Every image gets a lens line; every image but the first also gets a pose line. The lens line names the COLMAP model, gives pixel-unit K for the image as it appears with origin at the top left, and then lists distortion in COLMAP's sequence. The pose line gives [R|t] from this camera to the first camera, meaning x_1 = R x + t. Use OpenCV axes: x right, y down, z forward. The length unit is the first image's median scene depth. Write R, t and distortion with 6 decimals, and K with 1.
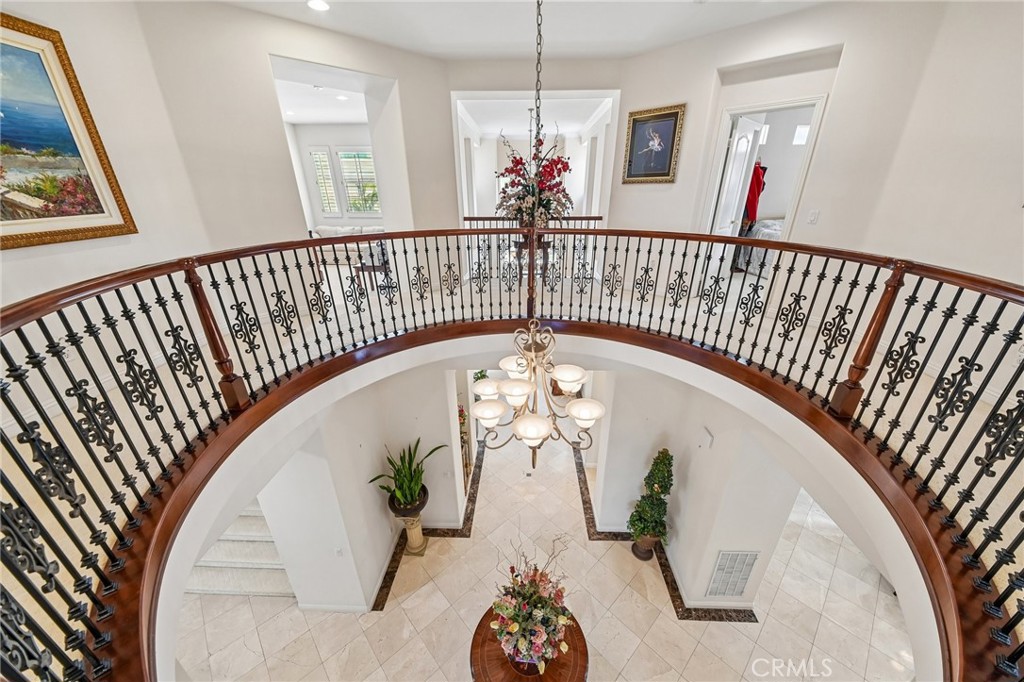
lens RADIAL K [[362.5, 0, 511.5], [0, 362.5, 350.2], [0, 0, 1]] dist [-0.001115, -0.000245]
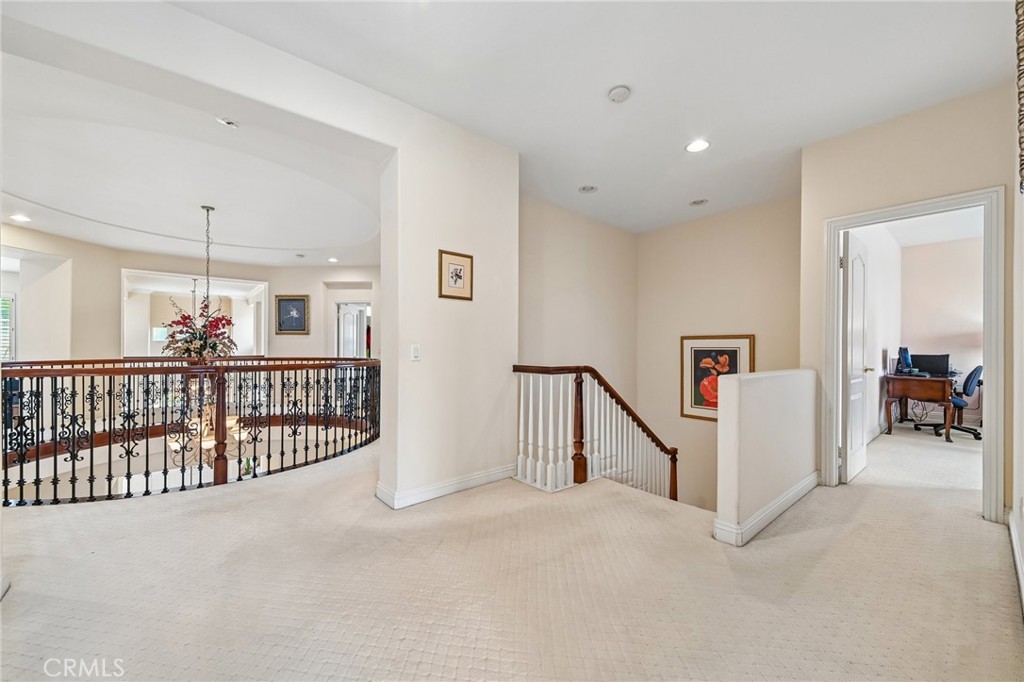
lens RADIAL K [[389.6, 0, 518.4], [0, 389.6, 347.0], [0, 0, 1]] dist [0.001385, -0.000109]
pose [[0.727216, 0.010153, 0.686334, -0.078213], [0.267623, 0.916567, -0.297124, 0.353611], [-0.632088, 0.399752, 0.663825, -0.721855]]
